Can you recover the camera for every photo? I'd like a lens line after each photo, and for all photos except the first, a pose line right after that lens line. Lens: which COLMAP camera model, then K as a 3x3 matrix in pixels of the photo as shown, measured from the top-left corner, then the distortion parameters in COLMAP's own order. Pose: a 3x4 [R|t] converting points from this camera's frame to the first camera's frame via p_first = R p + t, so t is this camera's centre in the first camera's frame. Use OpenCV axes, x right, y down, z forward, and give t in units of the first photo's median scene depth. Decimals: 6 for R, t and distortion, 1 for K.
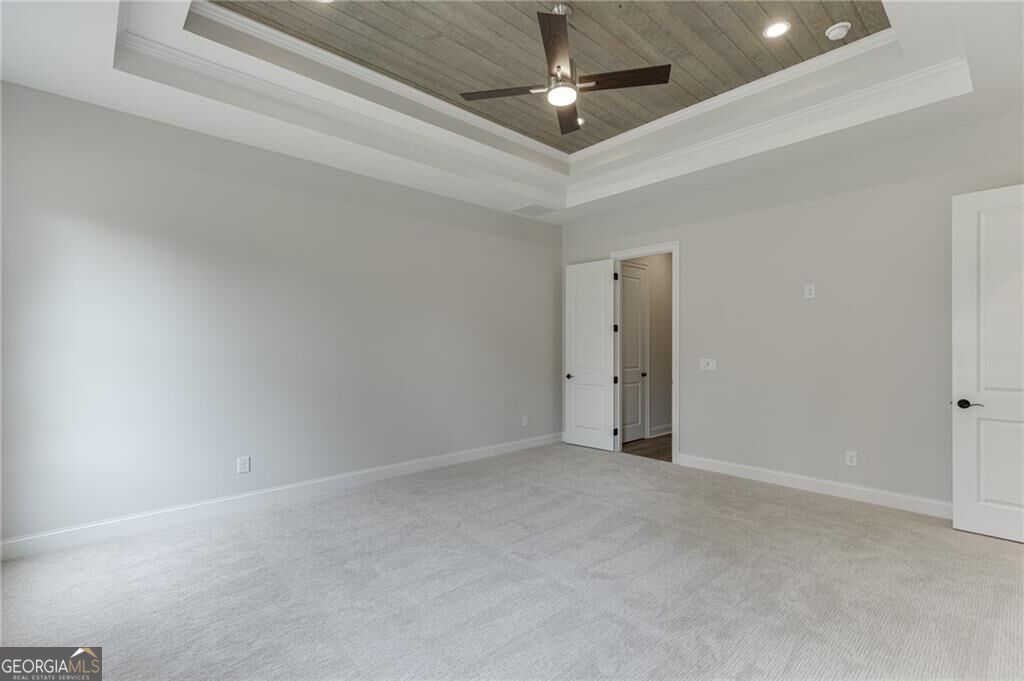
lens RADIAL K [[472.6, 0, 513.6], [0, 472.6, 337.9], [0, 0, 1]] dist [0.010952, -0.002725]
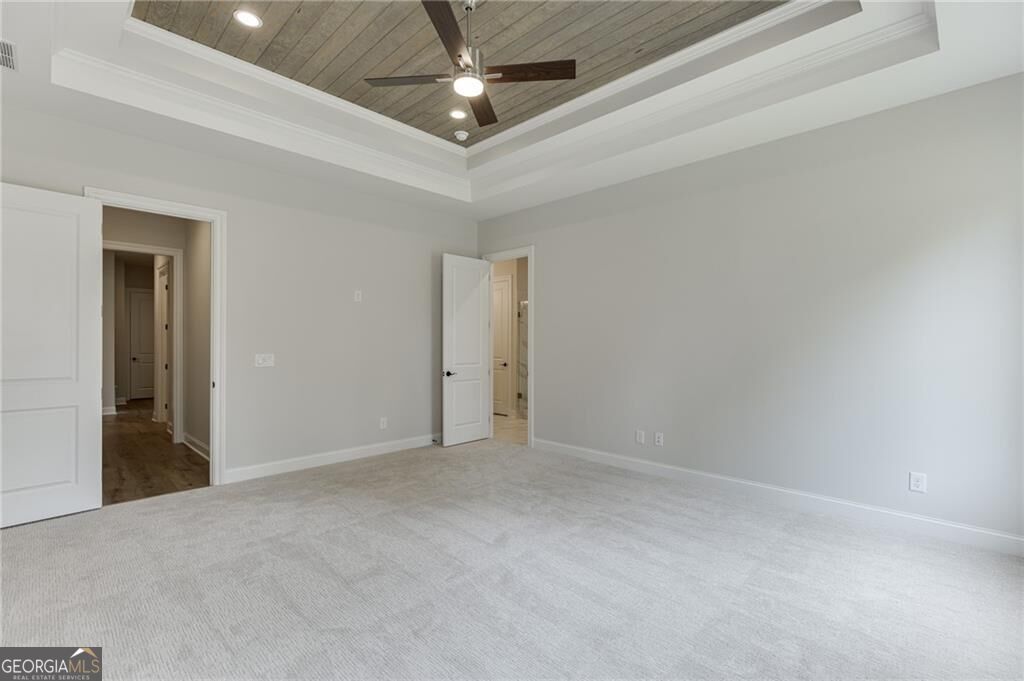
lens RADIAL K [[472.6, 0, 513.1], [0, 472.6, 339.9], [0, 0, 1]] dist [0.010952, -0.002725]
pose [[-0.064361, 0.002540, 0.997923, -0.624543], [-0.019640, 0.999800, -0.003812, 0.011546], [-0.997733, -0.019845, -0.064298, 0.679553]]
